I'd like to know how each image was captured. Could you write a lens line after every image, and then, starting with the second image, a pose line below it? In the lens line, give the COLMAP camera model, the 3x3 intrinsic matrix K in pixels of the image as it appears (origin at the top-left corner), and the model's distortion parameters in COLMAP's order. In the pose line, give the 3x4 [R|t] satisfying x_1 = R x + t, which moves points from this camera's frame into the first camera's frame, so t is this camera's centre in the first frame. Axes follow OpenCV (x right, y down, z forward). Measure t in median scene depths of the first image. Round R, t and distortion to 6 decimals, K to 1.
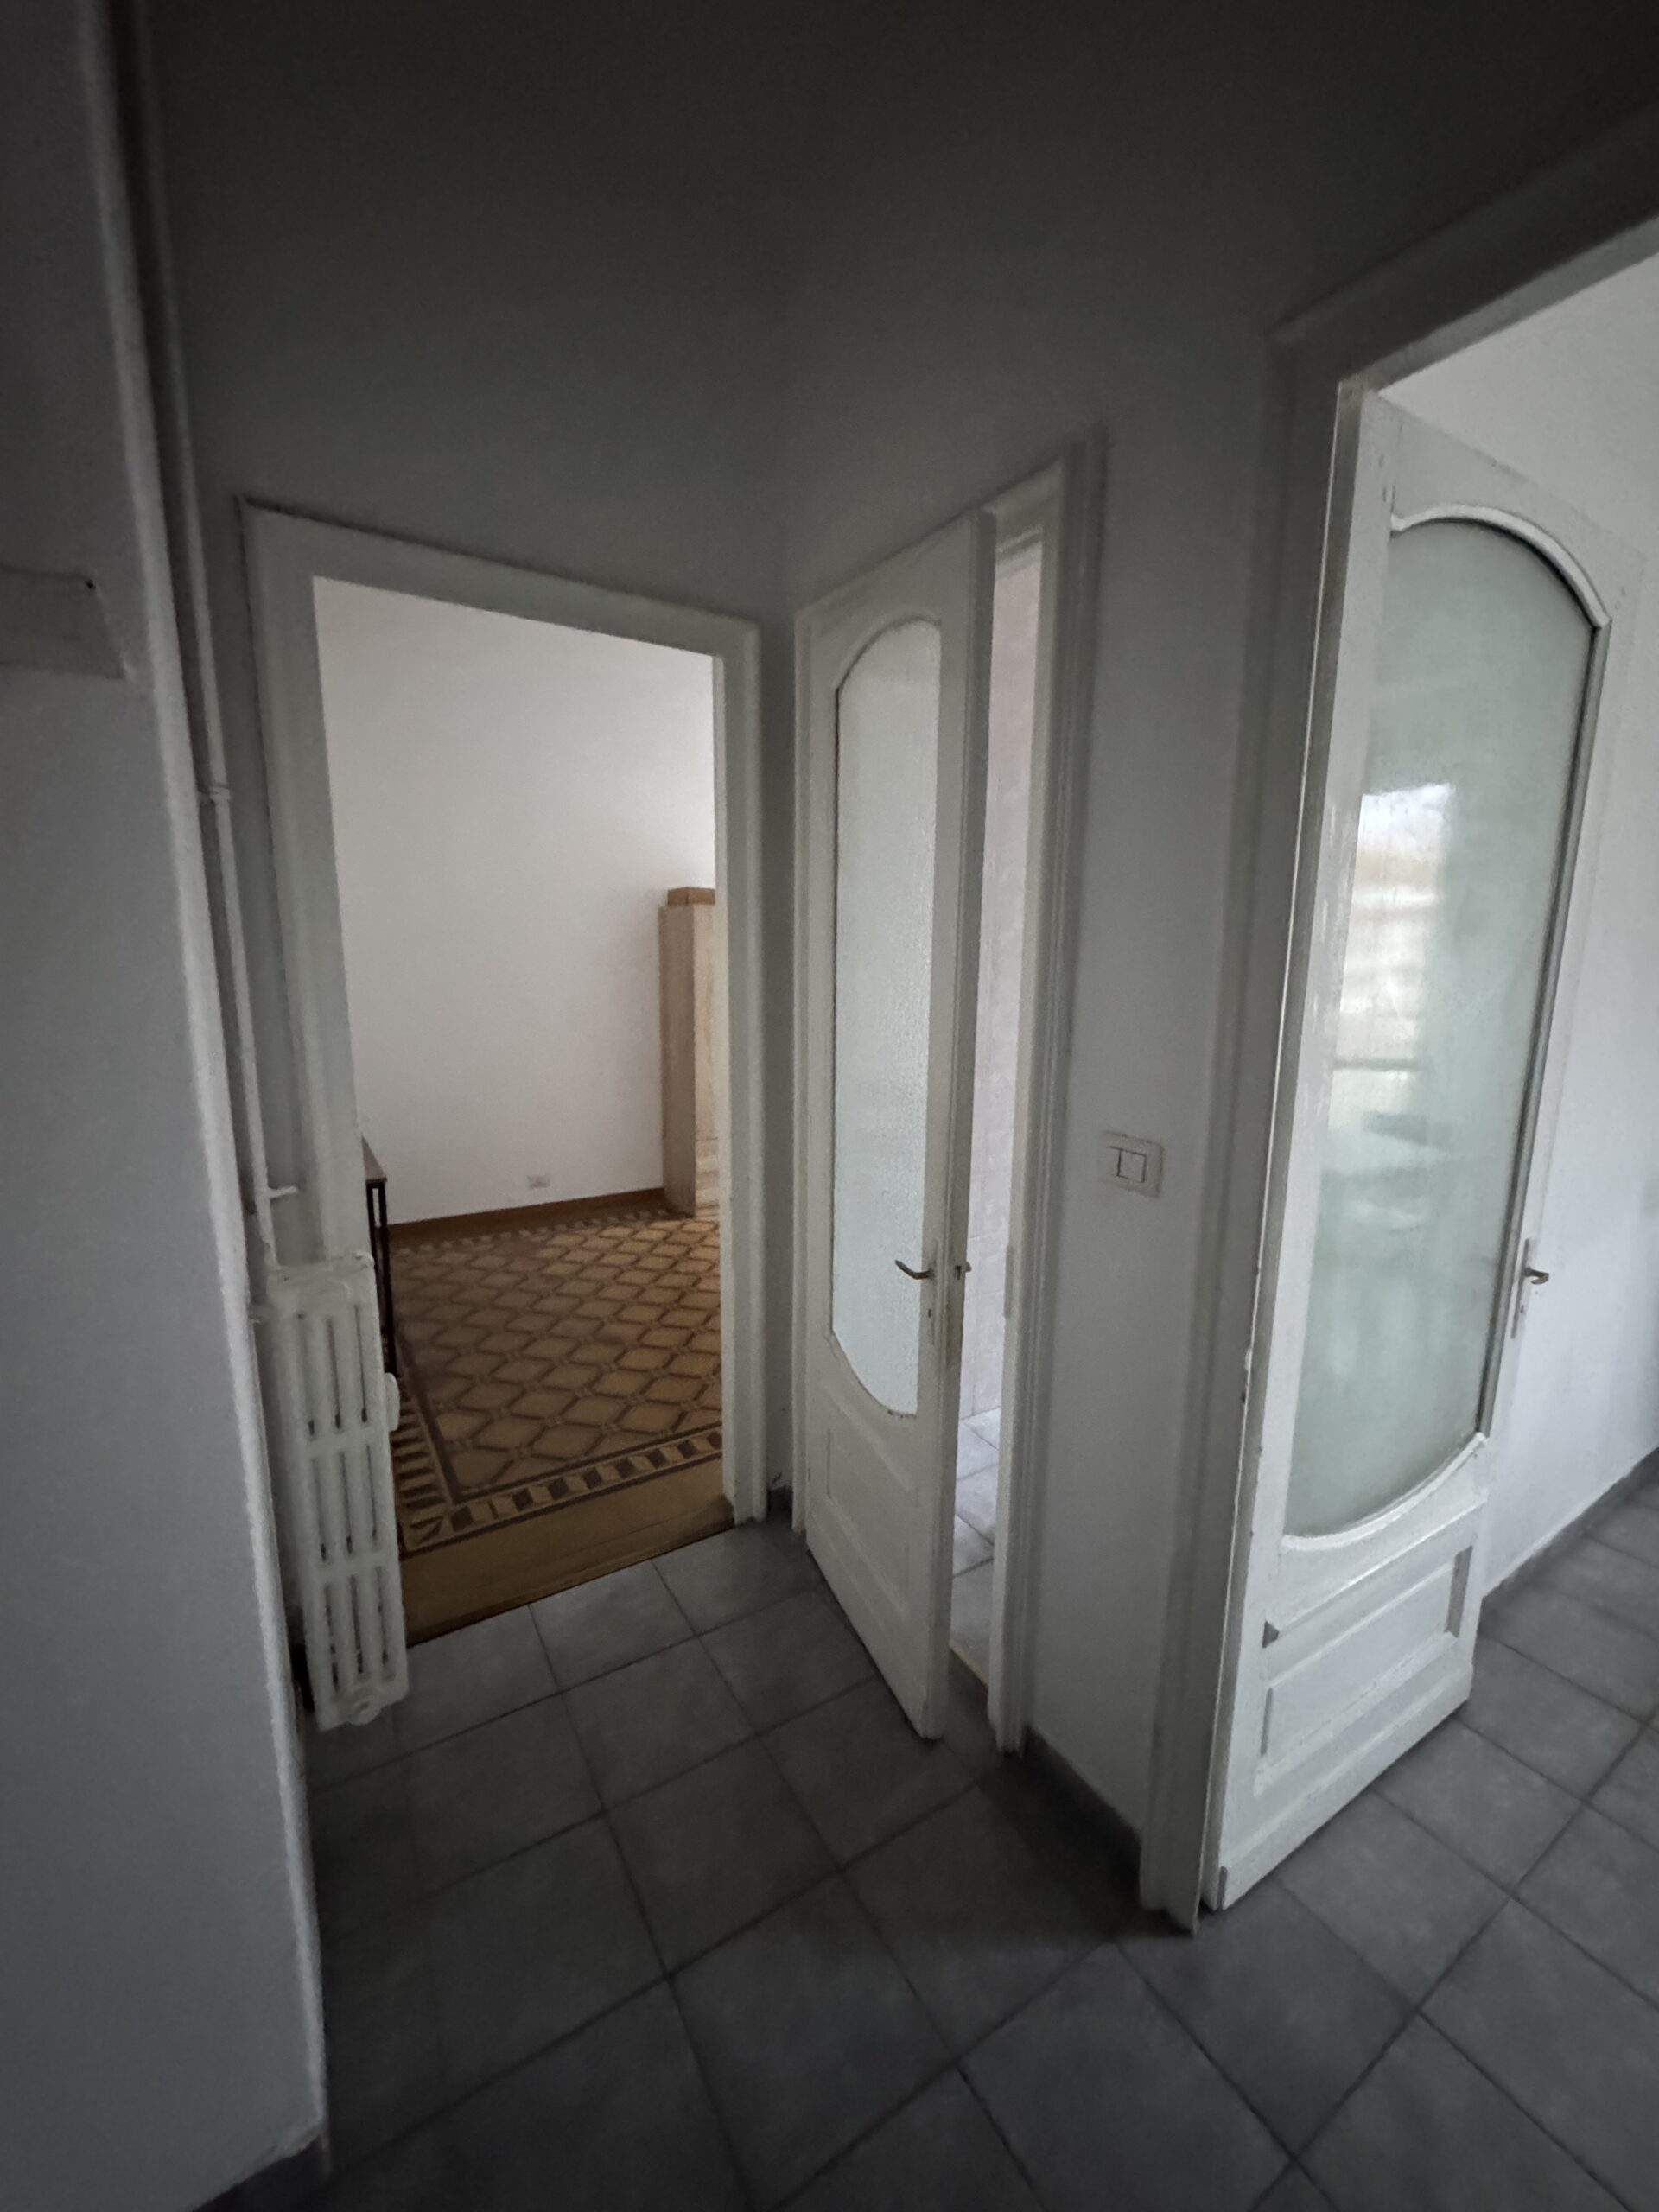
lens RADIAL K [[892.2, 0, 831.5], [0, 892.2, 1098.5], [0, 0, 1]] dist [-0.000299, 0.000132]
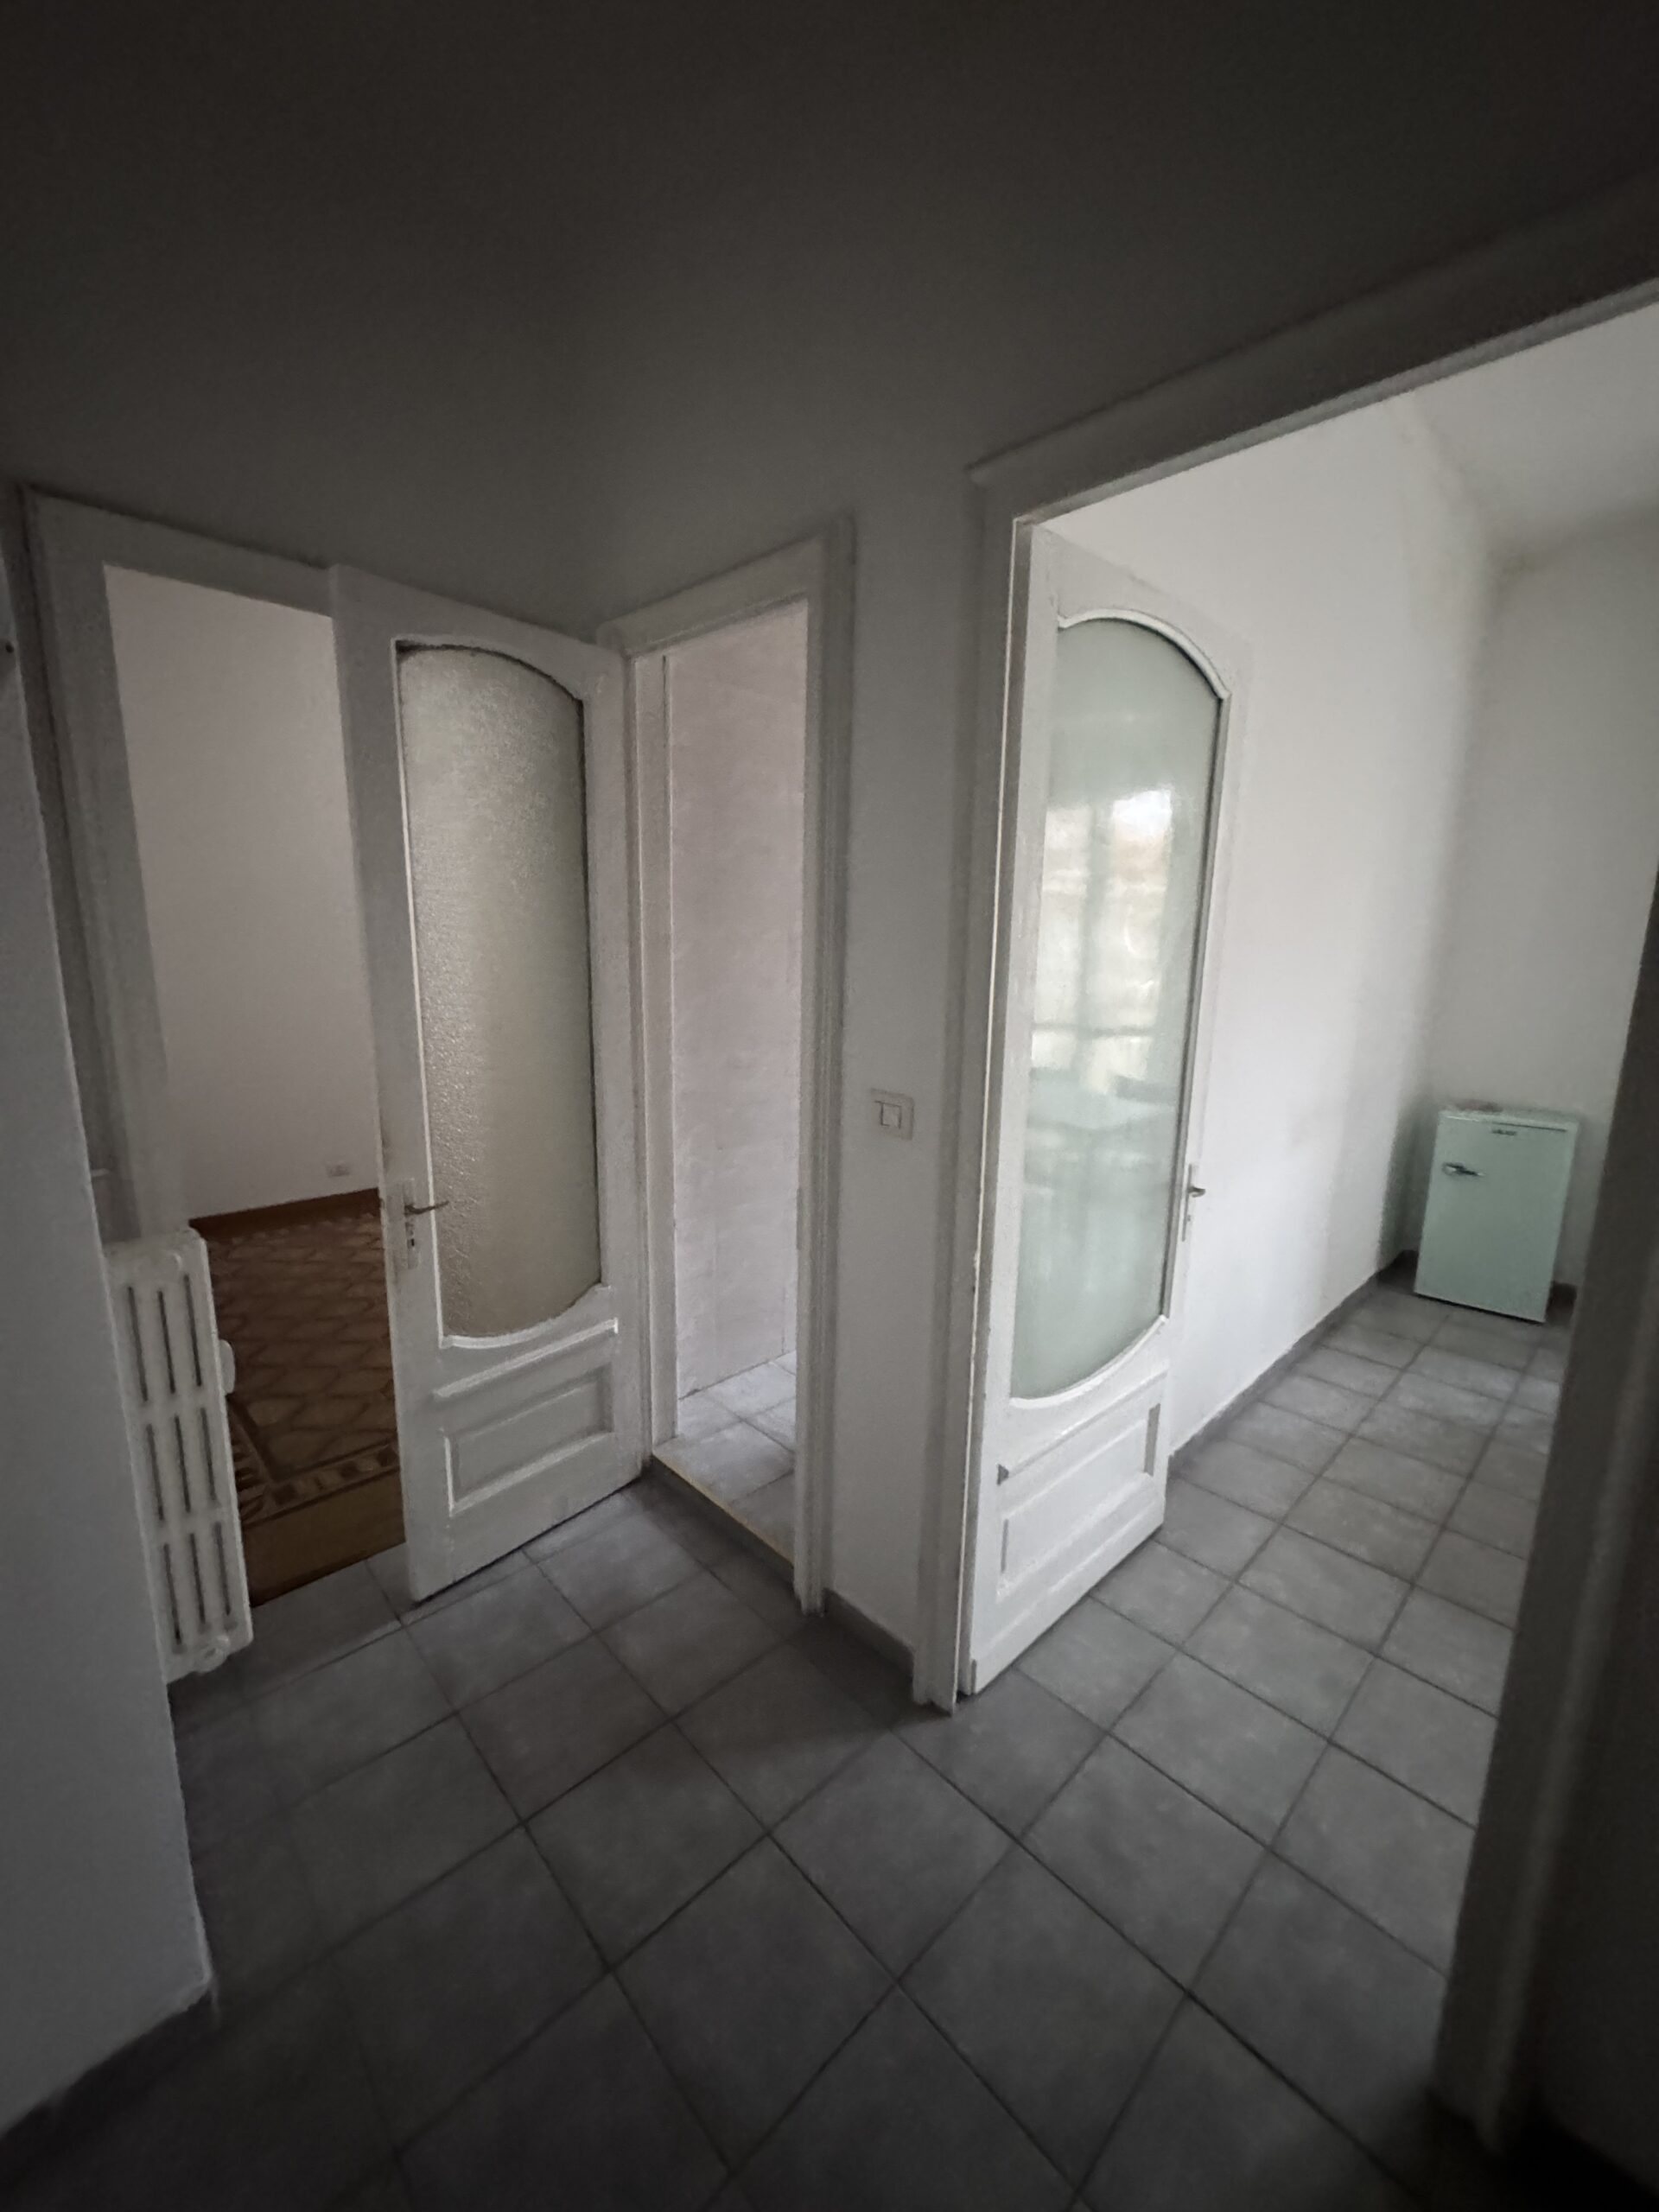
lens RADIAL K [[879.9, 0, 833.7], [0, 879.9, 1105.2], [0, 0, 1]] dist [-0.002955, -0.000032]
pose [[0.977853, -0.031270, 0.206942, 0.004874], [0.024661, 0.999103, 0.034439, 0.015362], [-0.207834, -0.028573, 0.977747, -0.166092]]
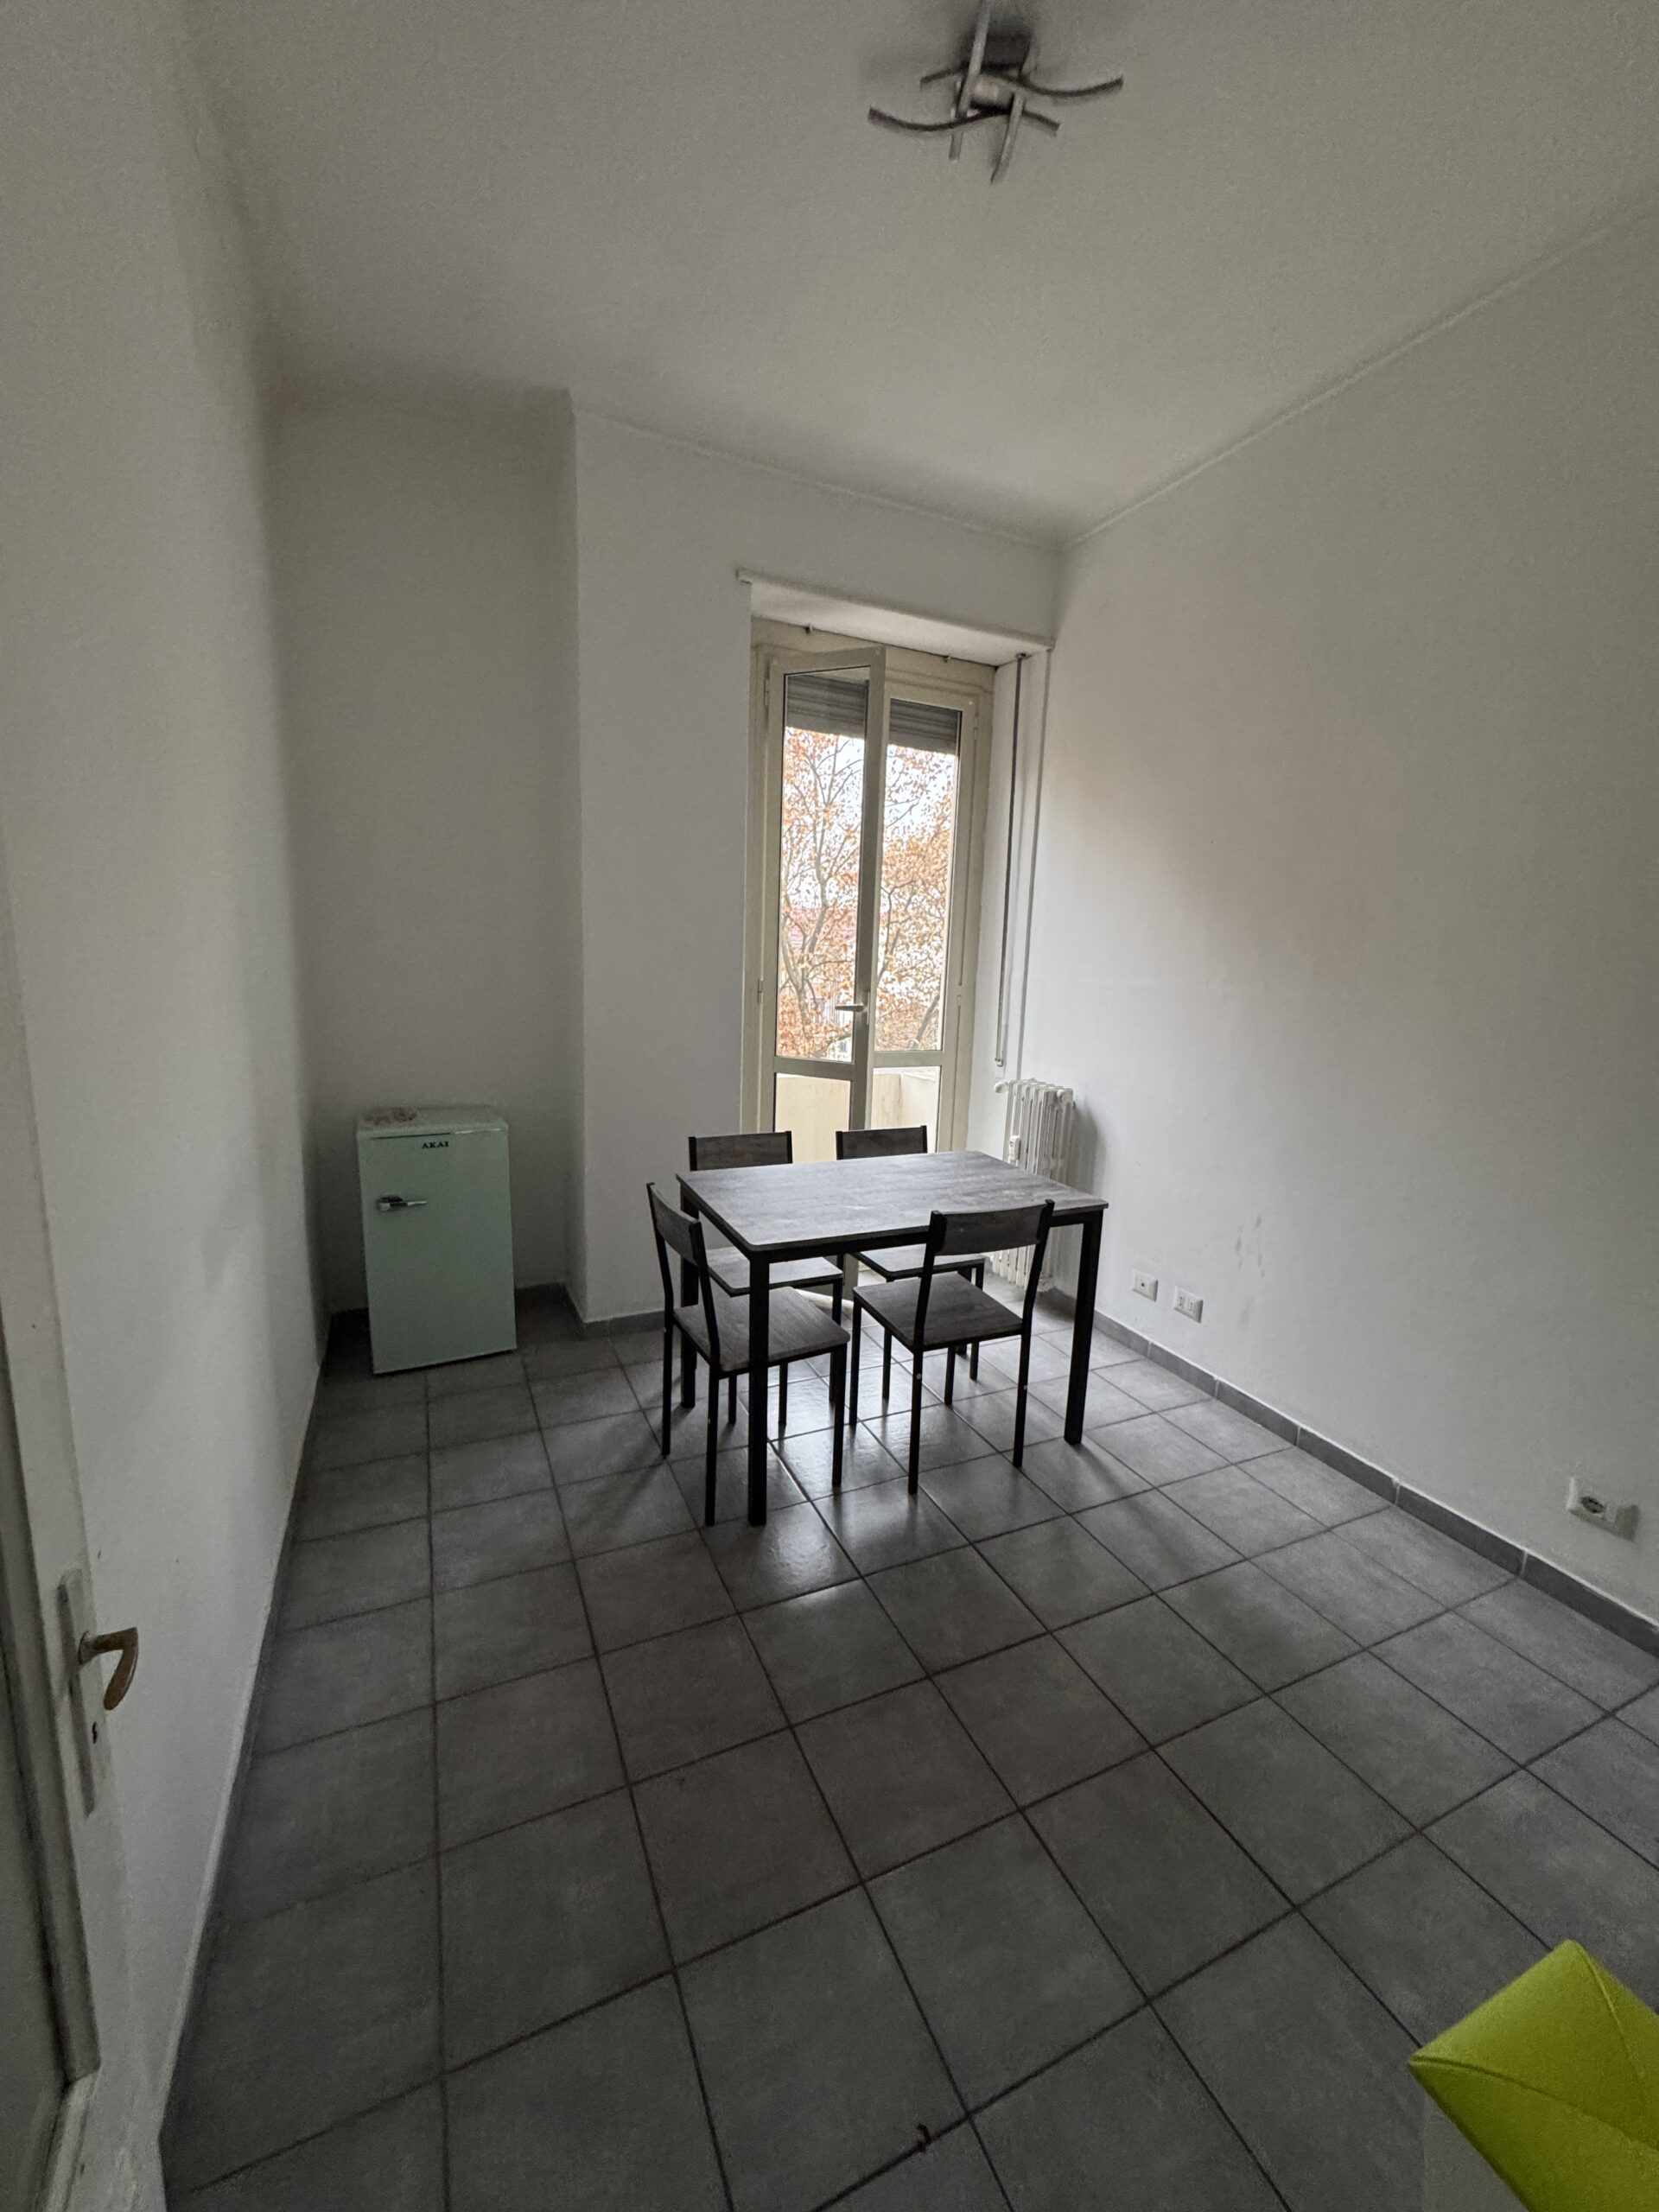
lens RADIAL K [[879.9, 0, 833.7], [0, 879.9, 1105.2], [0, 0, 1]] dist [-0.002955, -0.000032]
pose [[0.124312, -0.179016, 0.975961, 0.549397], [0.131109, 0.977930, 0.162677, -0.066620], [-0.983543, 0.107735, 0.145039, 0.667907]]
